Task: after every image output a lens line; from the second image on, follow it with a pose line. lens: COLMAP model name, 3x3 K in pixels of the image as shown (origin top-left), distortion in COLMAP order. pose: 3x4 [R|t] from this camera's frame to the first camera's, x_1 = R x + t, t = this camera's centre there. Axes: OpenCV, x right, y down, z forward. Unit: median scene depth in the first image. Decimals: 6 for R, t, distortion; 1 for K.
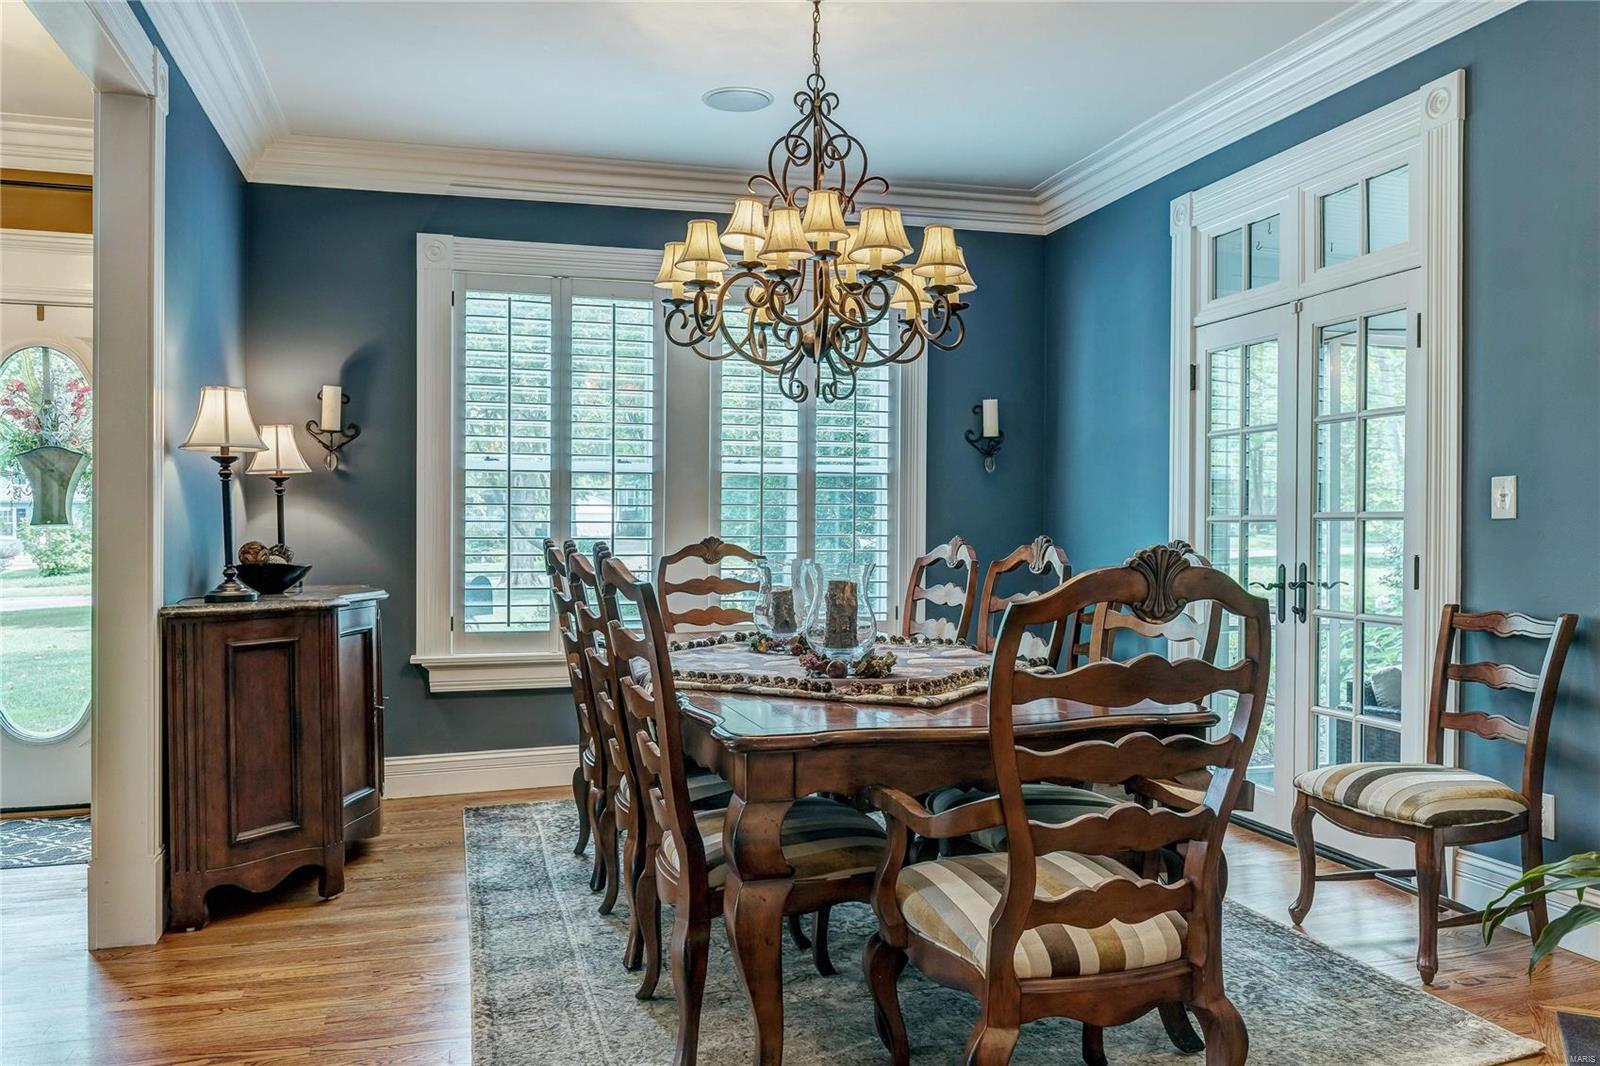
lens RADIAL K [[1163.4, 0, 800.0], [0, 1163.4, 533.0], [0, 0, 1]] dist [-0.006490, -0.003672]
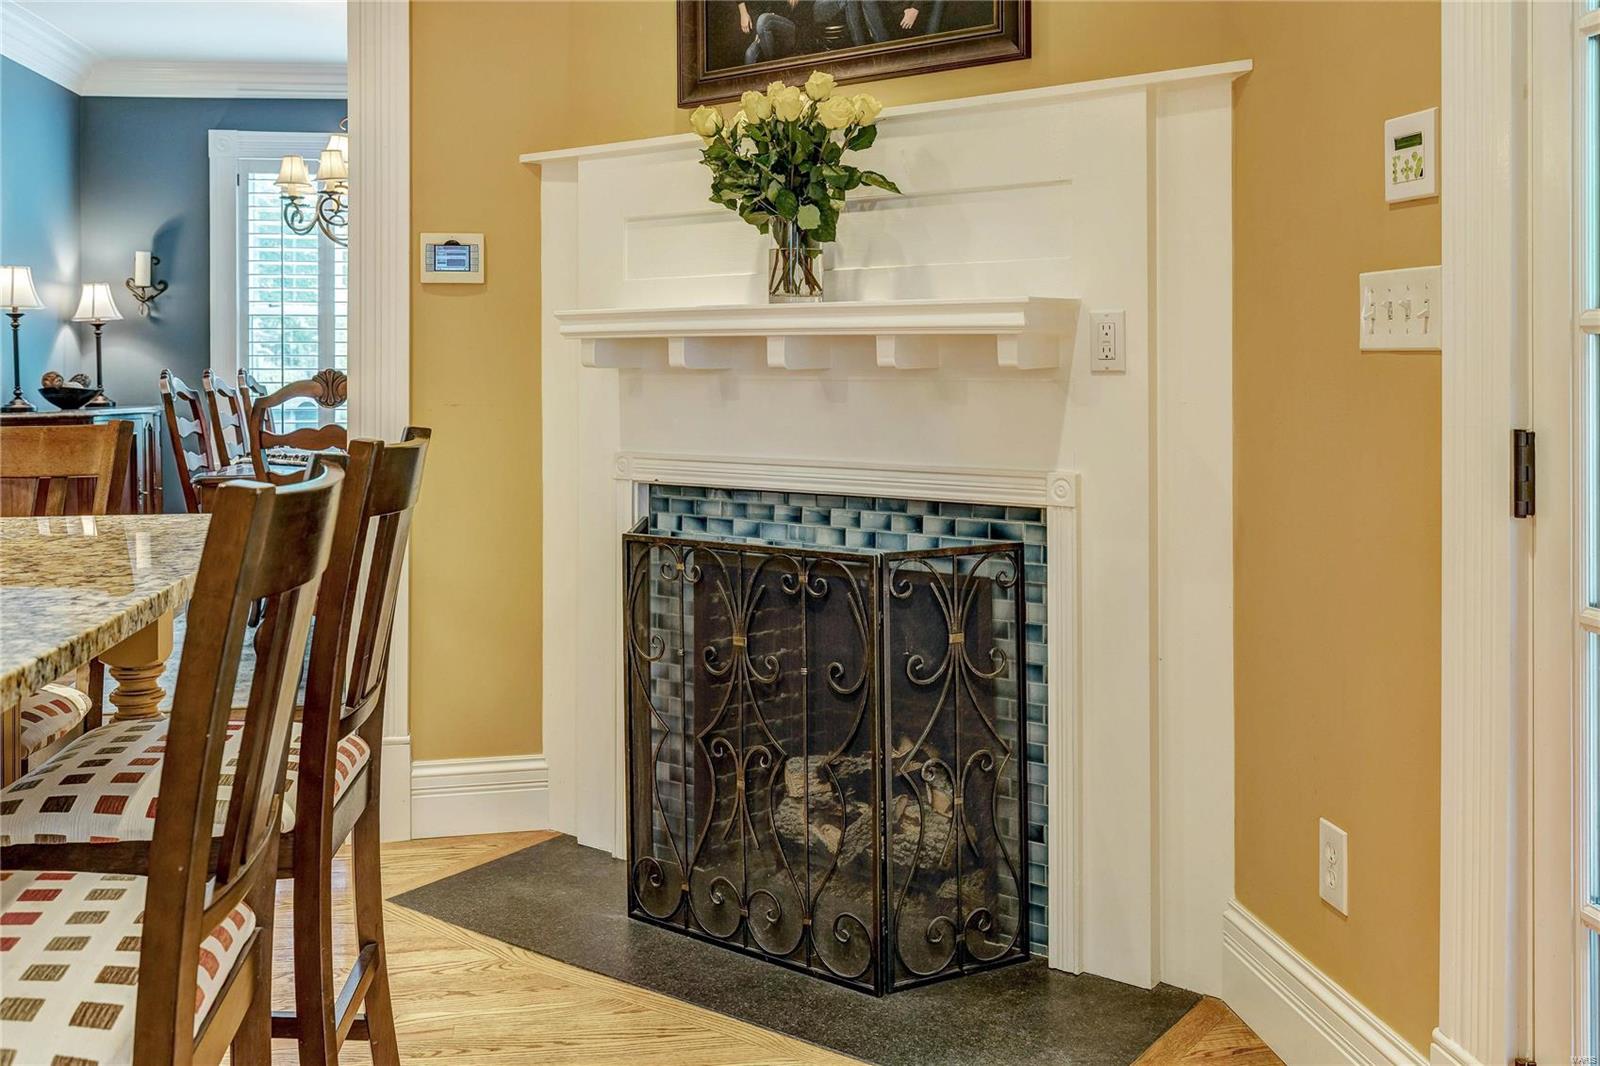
lens RADIAL K [[1459.1, 0, 805.4], [0, 1459.1, 362.3], [0, 0, 1]] dist [0.003103, 0.002228]
pose [[0.992151, -0.006084, -0.124898, 0.528794], [0.005806, 0.999980, -0.002593, 0.004874], [0.124911, 0.001847, 0.992166, -0.516752]]
